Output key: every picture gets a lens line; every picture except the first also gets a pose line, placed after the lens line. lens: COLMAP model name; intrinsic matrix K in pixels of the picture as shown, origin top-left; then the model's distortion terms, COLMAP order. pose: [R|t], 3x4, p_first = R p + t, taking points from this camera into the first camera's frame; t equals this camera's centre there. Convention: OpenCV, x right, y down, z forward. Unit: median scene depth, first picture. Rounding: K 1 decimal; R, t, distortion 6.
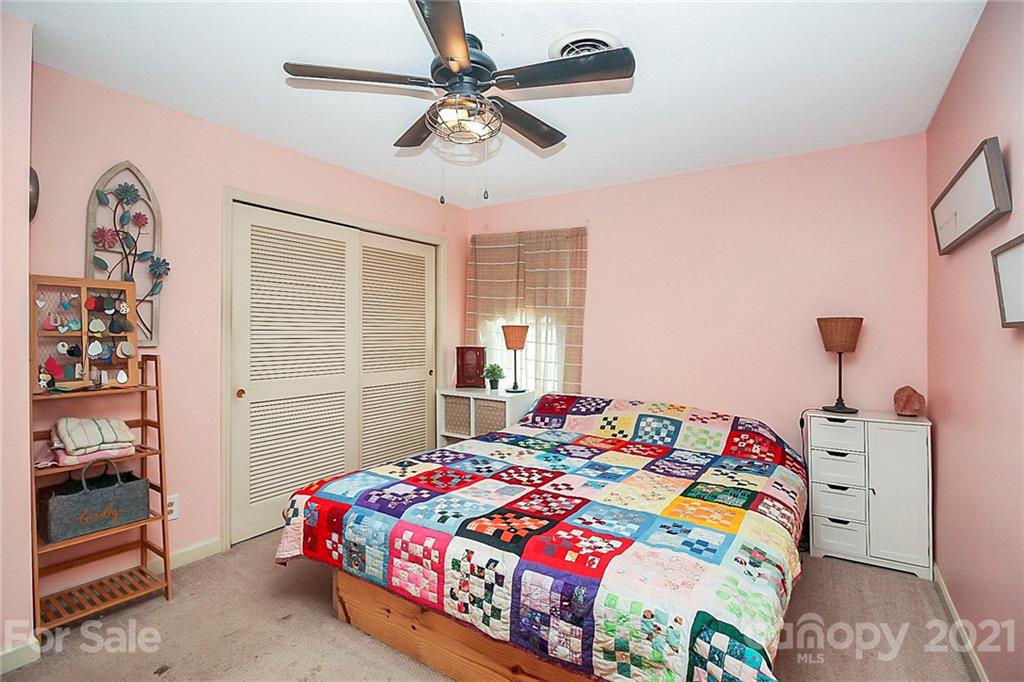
lens RADIAL K [[486.1, 0, 508.2], [0, 486.1, 334.0], [0, 0, 1]] dist [0.013356, -0.018314]
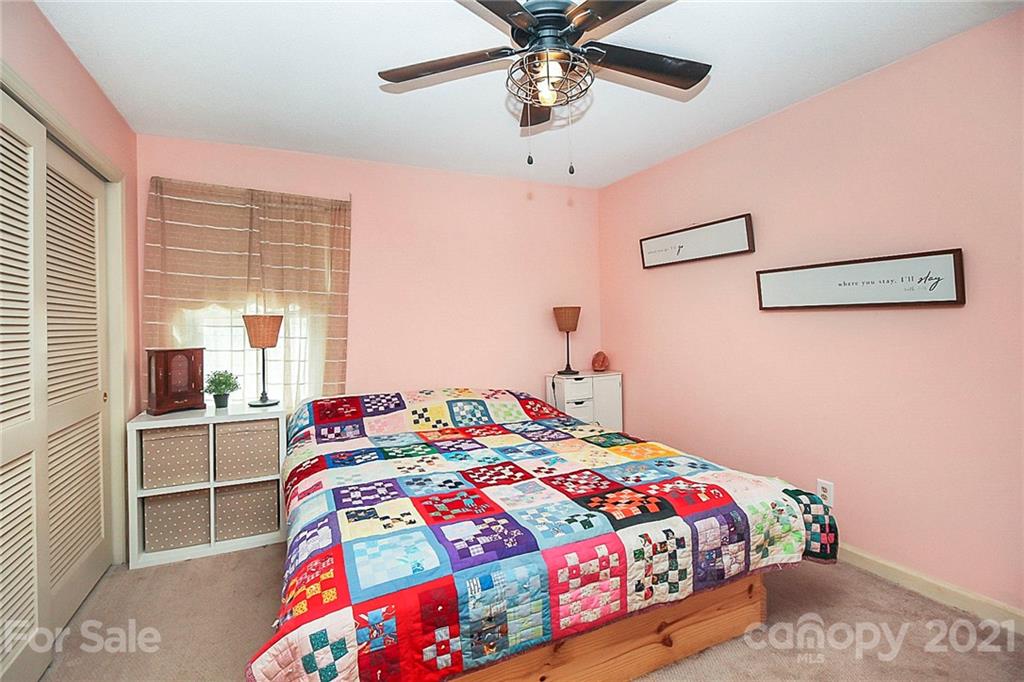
lens RADIAL K [[491.1, 0, 517.7], [0, 491.1, 325.2], [0, 0, 1]] dist [0.012805, 0.000374]
pose [[0.508755, -0.023126, 0.860601, -0.843206], [0.027828, 0.999559, 0.010410, 0.000803], [-0.860462, 0.018652, 0.509174, 0.556617]]
